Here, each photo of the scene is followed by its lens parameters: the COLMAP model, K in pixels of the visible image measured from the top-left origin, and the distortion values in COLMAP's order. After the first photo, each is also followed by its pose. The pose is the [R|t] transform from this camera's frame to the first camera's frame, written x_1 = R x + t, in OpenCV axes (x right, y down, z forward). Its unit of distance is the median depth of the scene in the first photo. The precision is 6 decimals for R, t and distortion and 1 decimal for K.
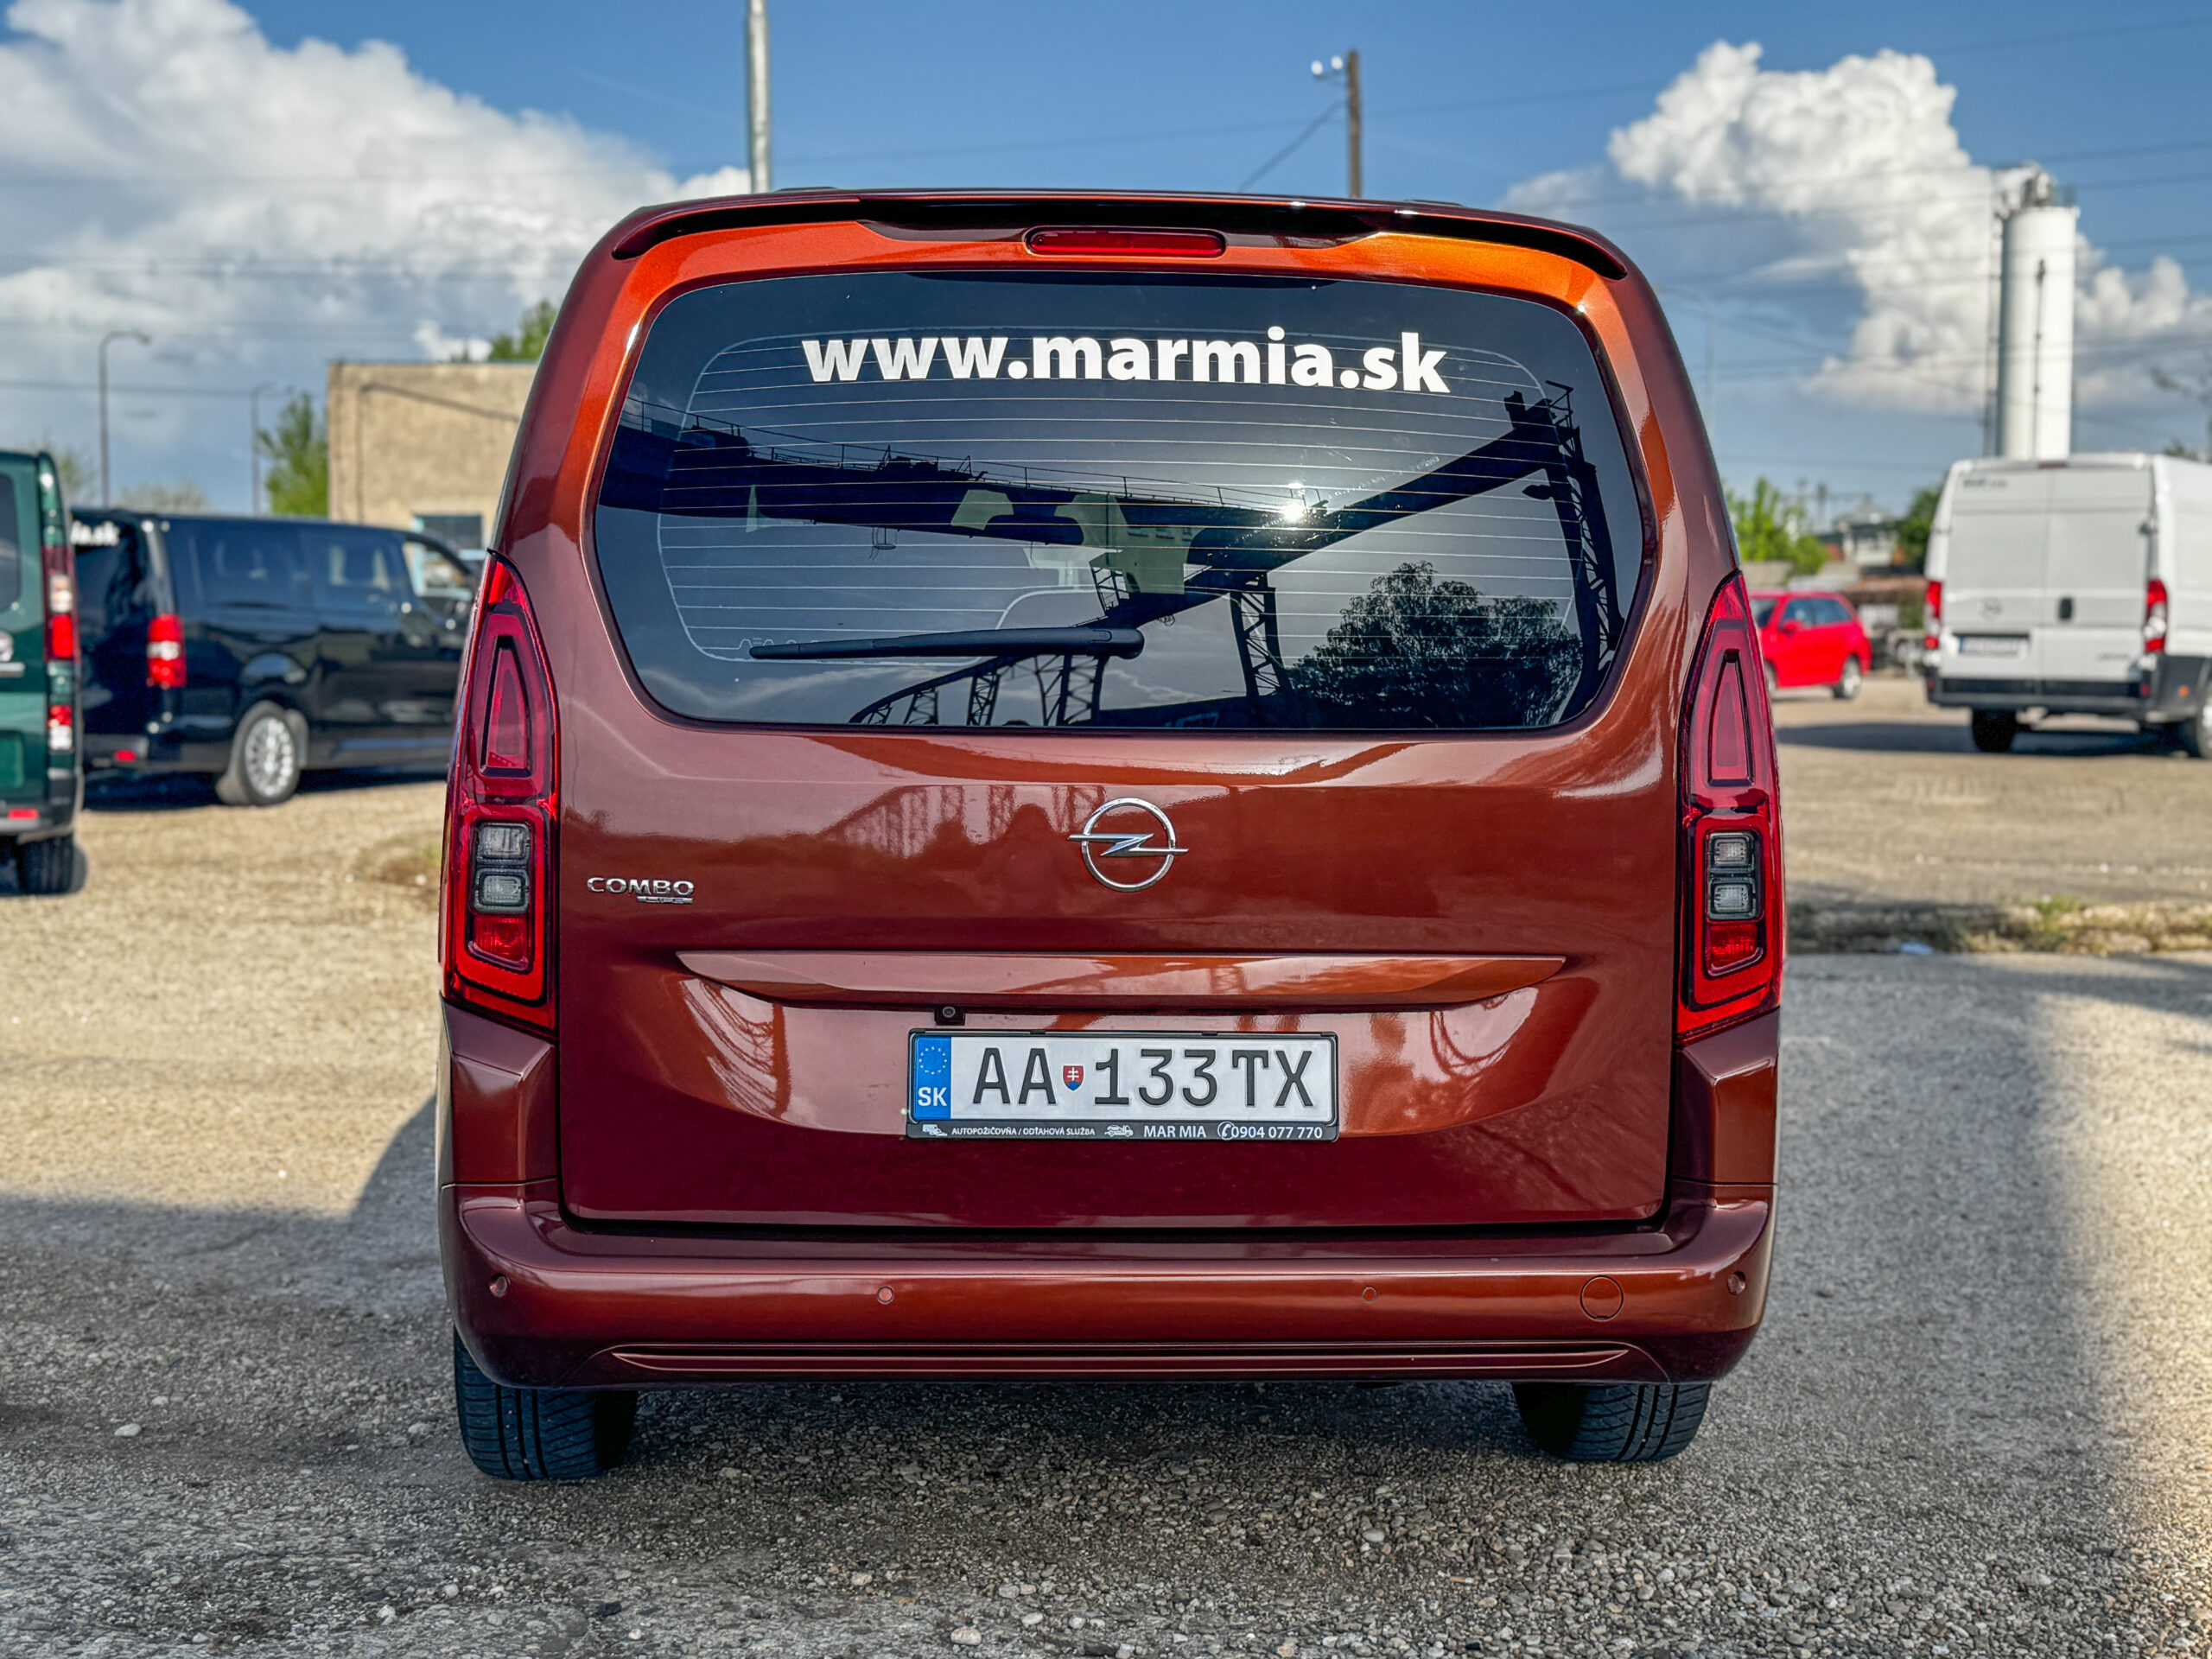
lens RADIAL K [[2931.0, 0, 1097.0], [0, 2931.0, 834.1], [0, 0, 1]] dist [0.116561, 0.000000]
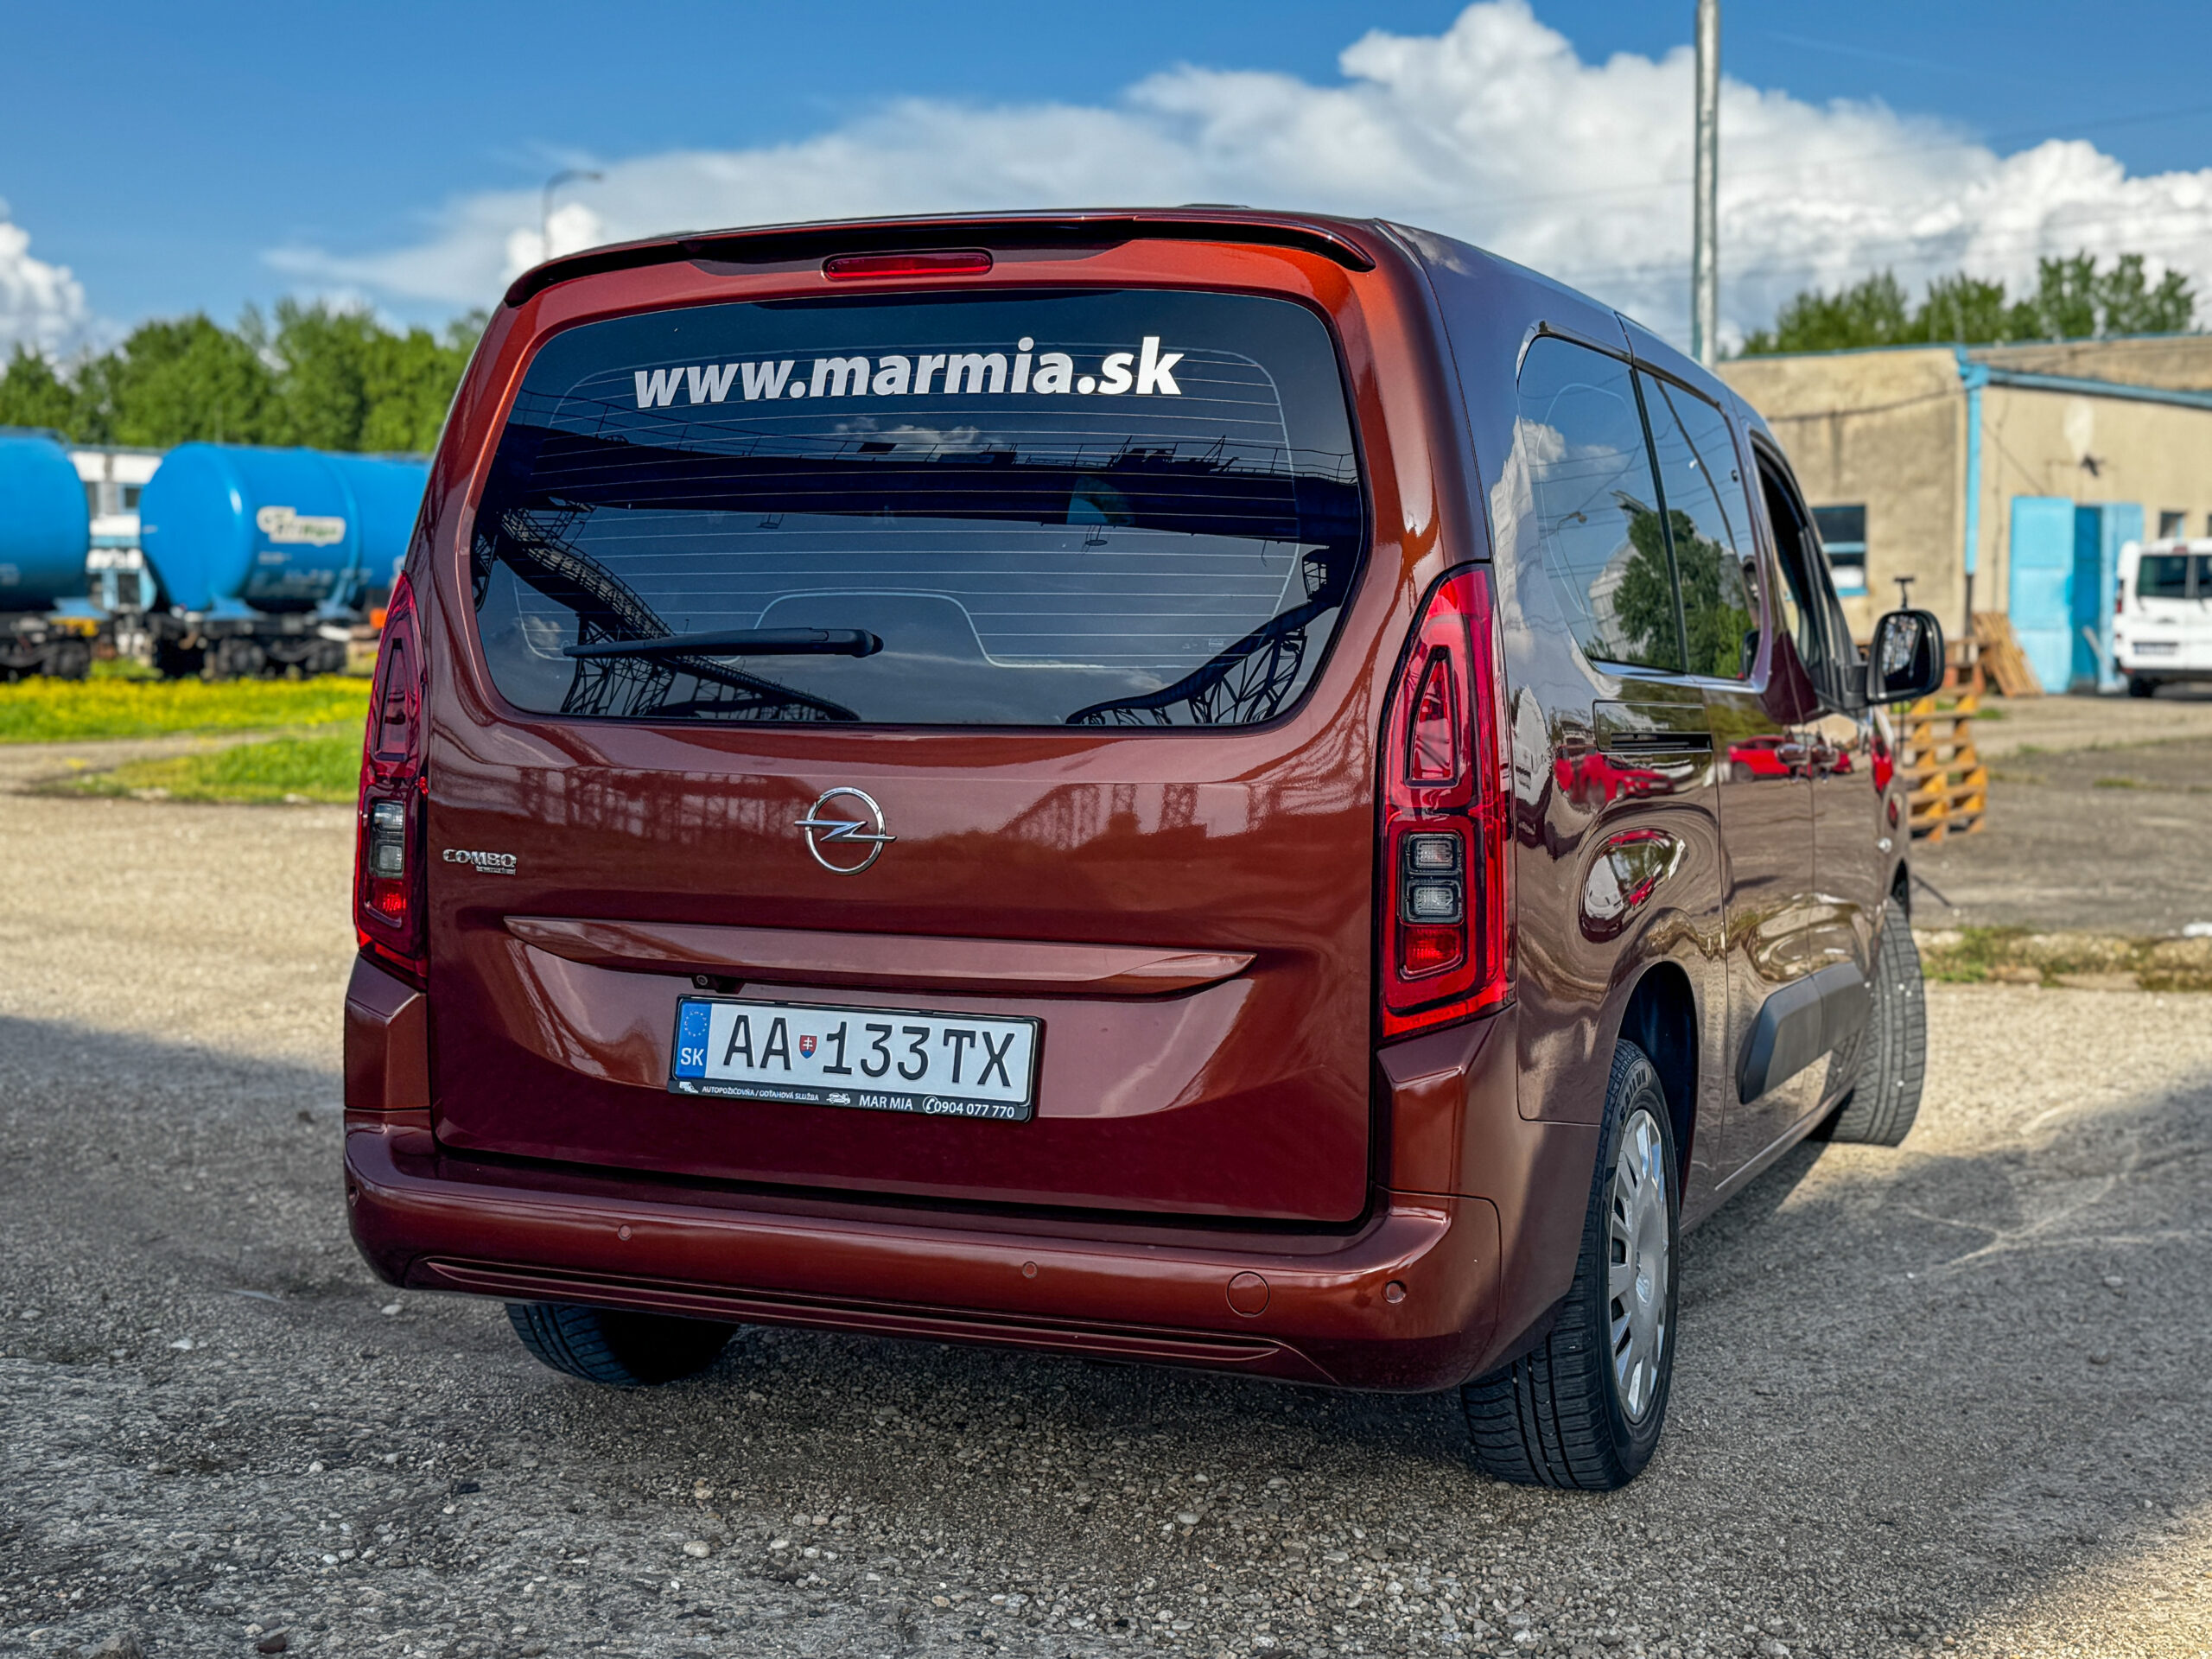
lens RADIAL K [[2931.0, 0, 1093.9], [0, 2931.0, 844.3], [0, 0, 1]] dist [0.116561, 0.000000]
pose [[0.896867, 0.025227, -0.441581, 0.551396], [-0.023482, 0.999680, 0.009418, -0.003704], [0.441677, 0.001922, 0.897172, 0.078511]]
